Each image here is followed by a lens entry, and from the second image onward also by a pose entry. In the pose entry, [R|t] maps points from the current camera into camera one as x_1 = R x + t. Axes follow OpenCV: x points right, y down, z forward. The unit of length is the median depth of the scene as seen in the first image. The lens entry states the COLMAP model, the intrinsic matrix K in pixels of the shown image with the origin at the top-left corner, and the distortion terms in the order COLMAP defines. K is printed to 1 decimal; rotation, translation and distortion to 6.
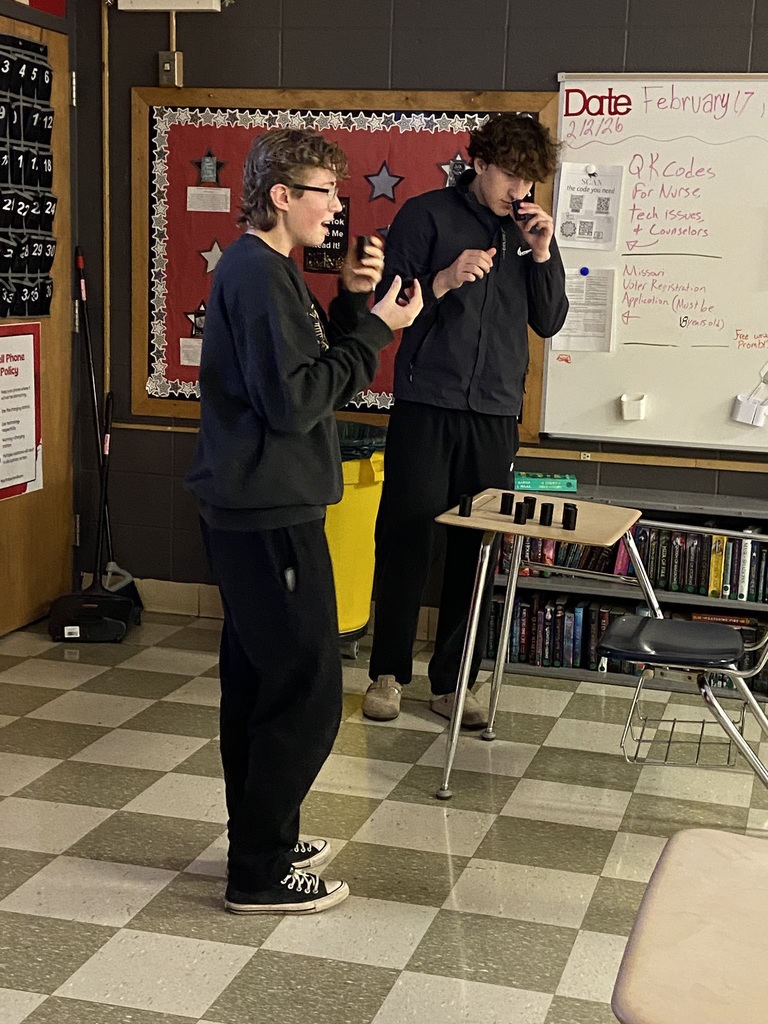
lens RADIAL K [[1573.0, 0, 384.2], [0, 1573.0, 512.0], [0, 0, 1]] dist [0.043133, 0.000000]
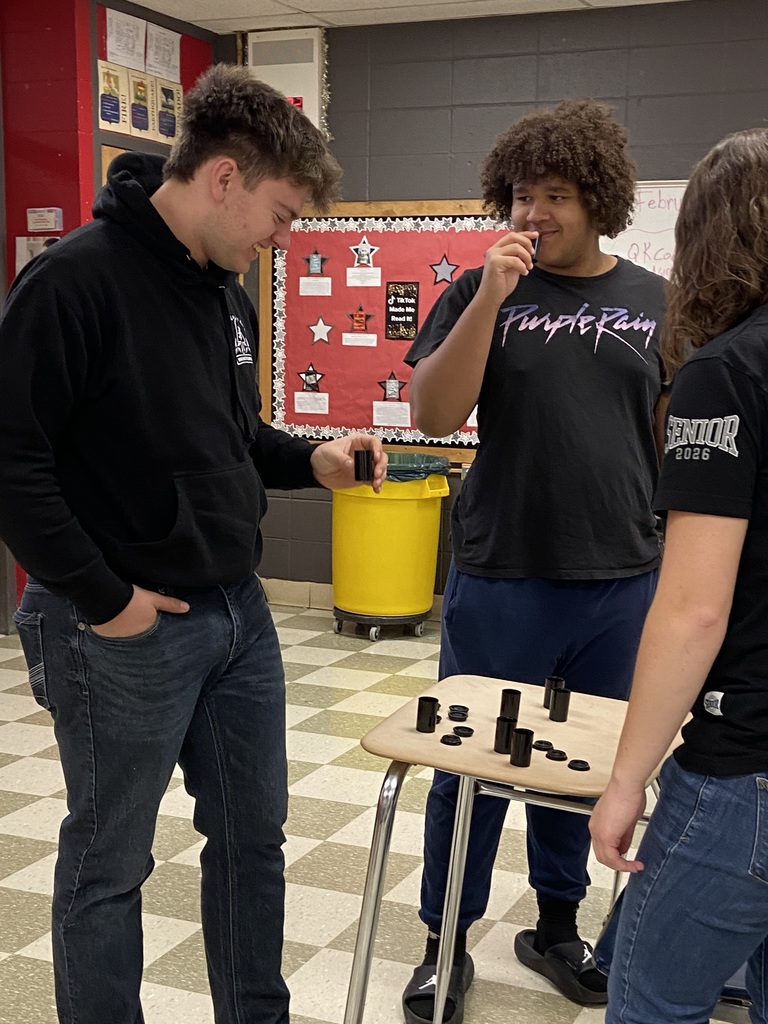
lens RADIAL K [[1459.3, 0, 384.4], [0, 1459.3, 512.5], [0, 0, 1]] dist [-0.000788, 0.000000]
pose [[0.989655, -0.000483, -0.143469, 0.120469], [-0.006516, 0.998811, -0.048312, 0.048580], [0.143322, 0.048747, 0.988475, -0.185182]]
